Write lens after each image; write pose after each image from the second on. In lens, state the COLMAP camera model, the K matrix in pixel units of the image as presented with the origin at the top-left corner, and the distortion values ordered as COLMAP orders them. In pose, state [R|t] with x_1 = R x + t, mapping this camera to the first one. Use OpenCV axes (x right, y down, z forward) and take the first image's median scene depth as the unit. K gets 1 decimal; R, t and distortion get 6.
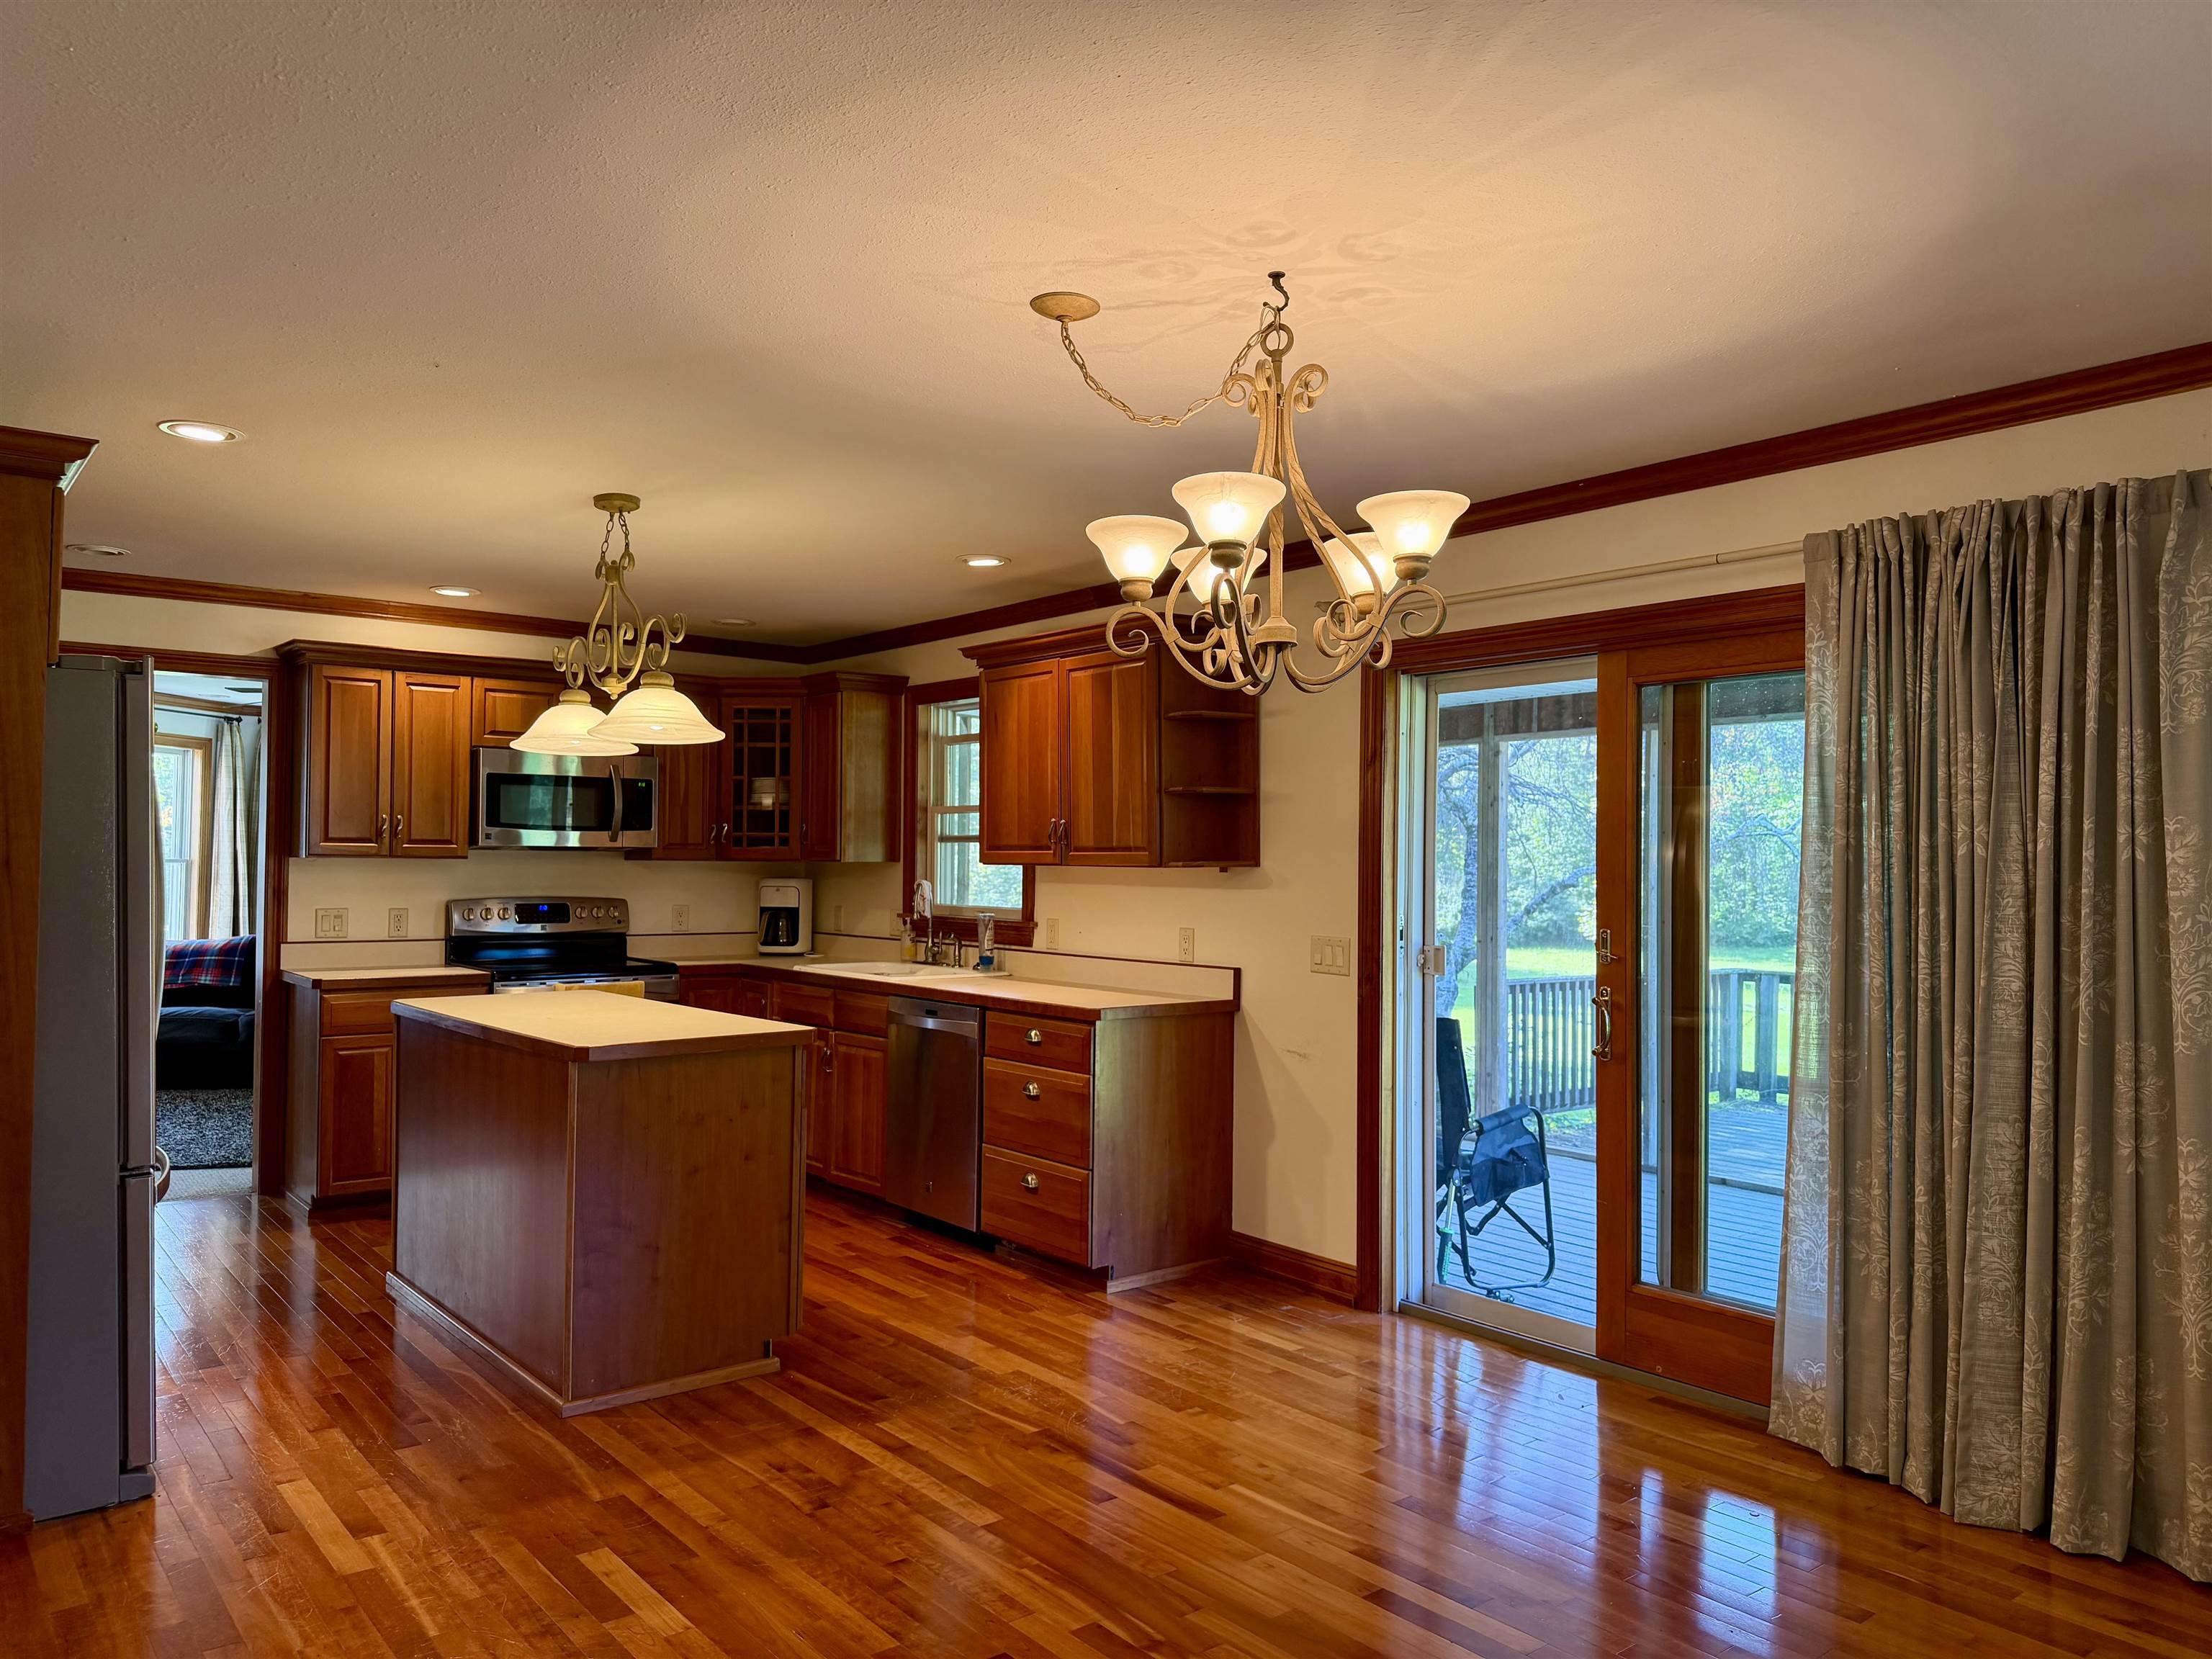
lens RADIAL K [[1554.4, 0, 1106.6], [0, 1554.4, 845.8], [0, 0, 1]] dist [0.171279, -0.274267]
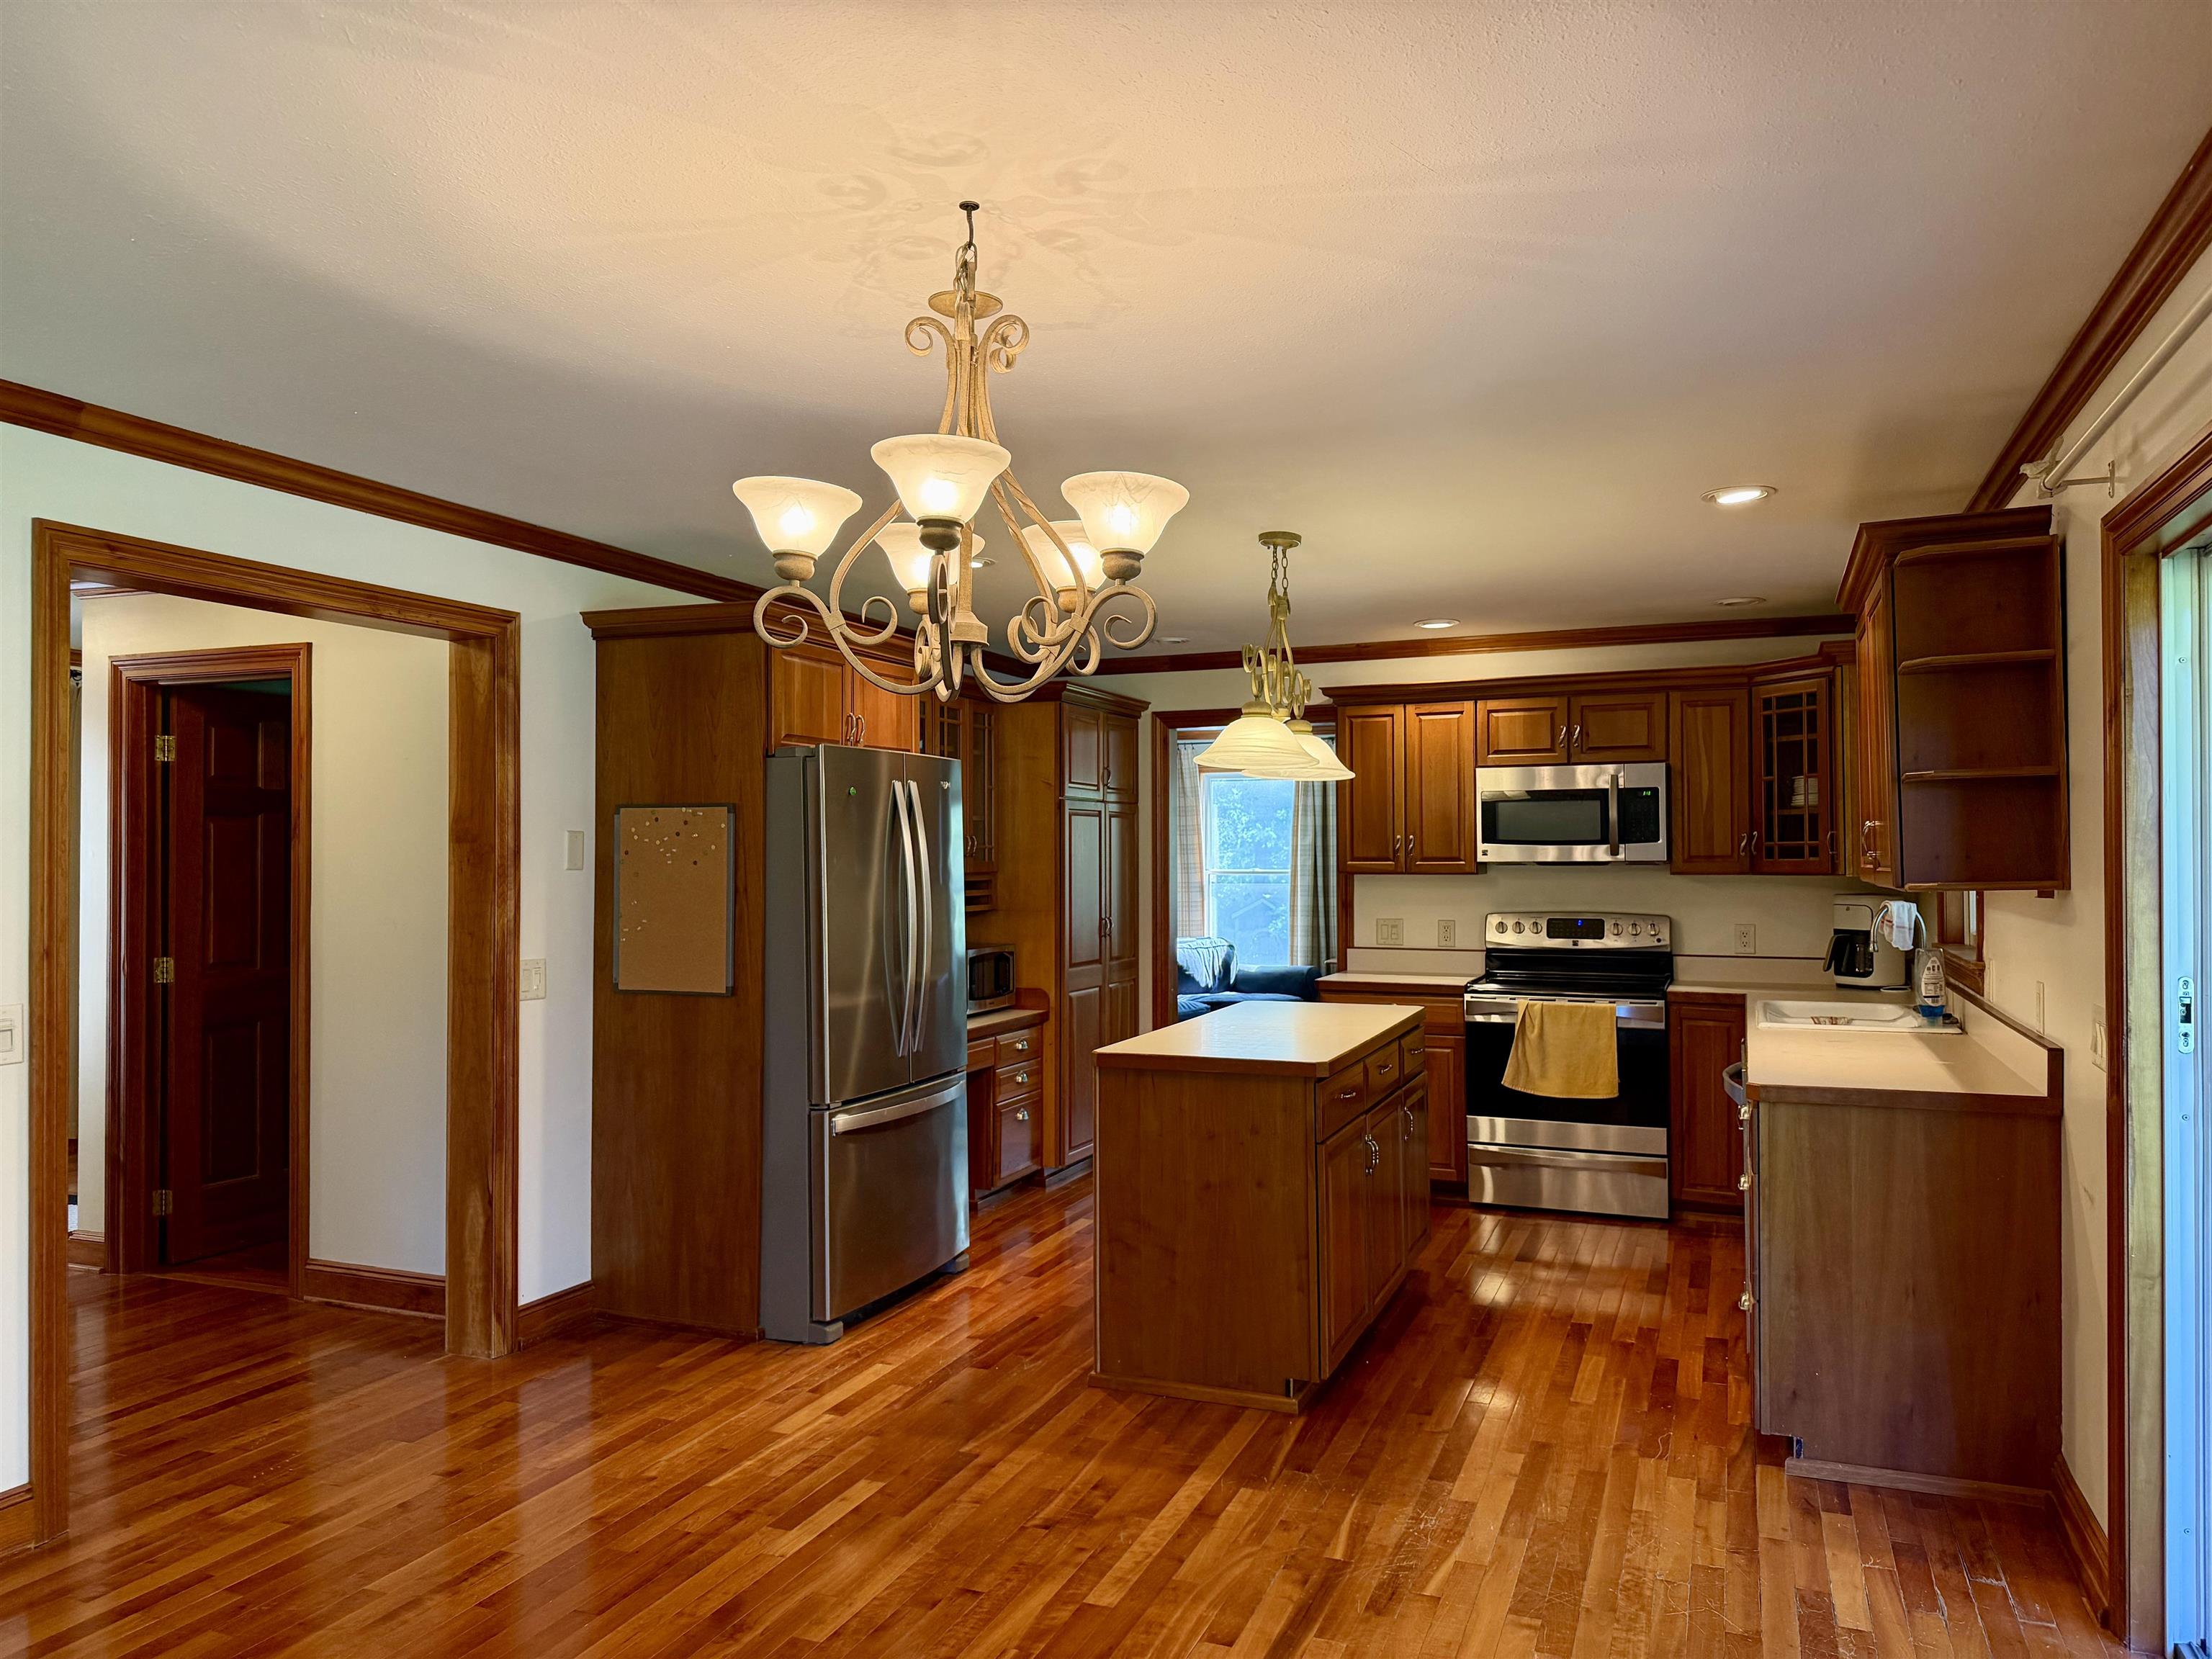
lens RADIAL K [[1554.4, 0, 1106.6], [0, 1554.4, 845.8], [0, 0, 1]] dist [0.171279, -0.274267]
pose [[0.494582, -0.020145, -0.868897, 0.424822], [0.019723, 0.999734, -0.011951, -0.003695], [0.868907, -0.011227, 0.494848, 0.312050]]
